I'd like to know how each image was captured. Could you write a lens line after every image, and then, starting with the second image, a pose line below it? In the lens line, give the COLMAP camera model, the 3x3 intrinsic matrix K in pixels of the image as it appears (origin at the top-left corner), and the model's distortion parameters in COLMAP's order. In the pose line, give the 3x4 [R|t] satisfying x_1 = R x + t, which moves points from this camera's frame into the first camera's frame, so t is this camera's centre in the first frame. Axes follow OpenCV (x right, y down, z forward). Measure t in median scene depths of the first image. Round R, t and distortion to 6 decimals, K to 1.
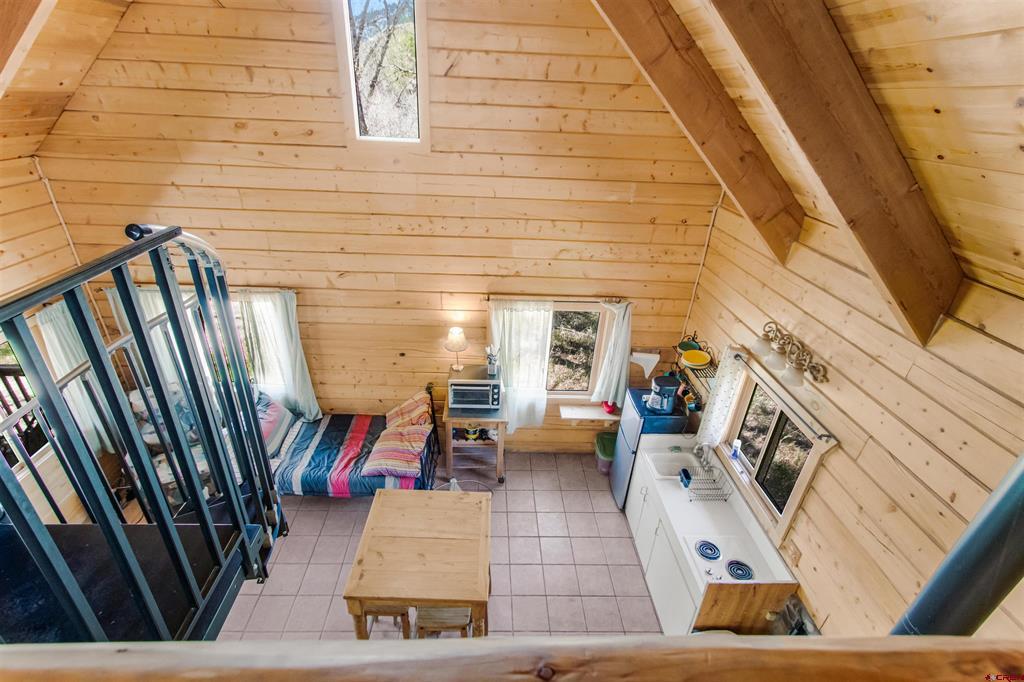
lens RADIAL K [[475.3, 0, 493.2], [0, 475.3, 327.9], [0, 0, 1]] dist [0.003428, 0.005762]
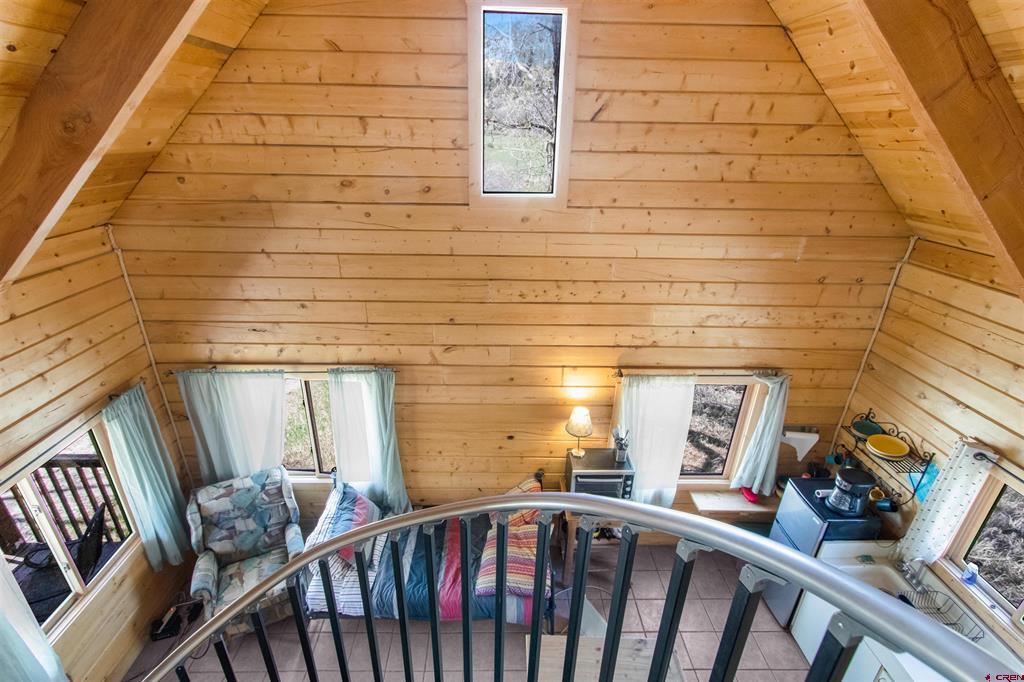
lens RADIAL K [[475.3, 0, 493.2], [0, 475.3, 327.9], [0, 0, 1]] dist [0.003428, 0.005762]
pose [[0.999701, -0.018224, -0.016307, -0.242997], [0.017084, 0.997571, -0.067530, -0.098484], [0.017498, 0.067232, 0.997584, 0.161894]]
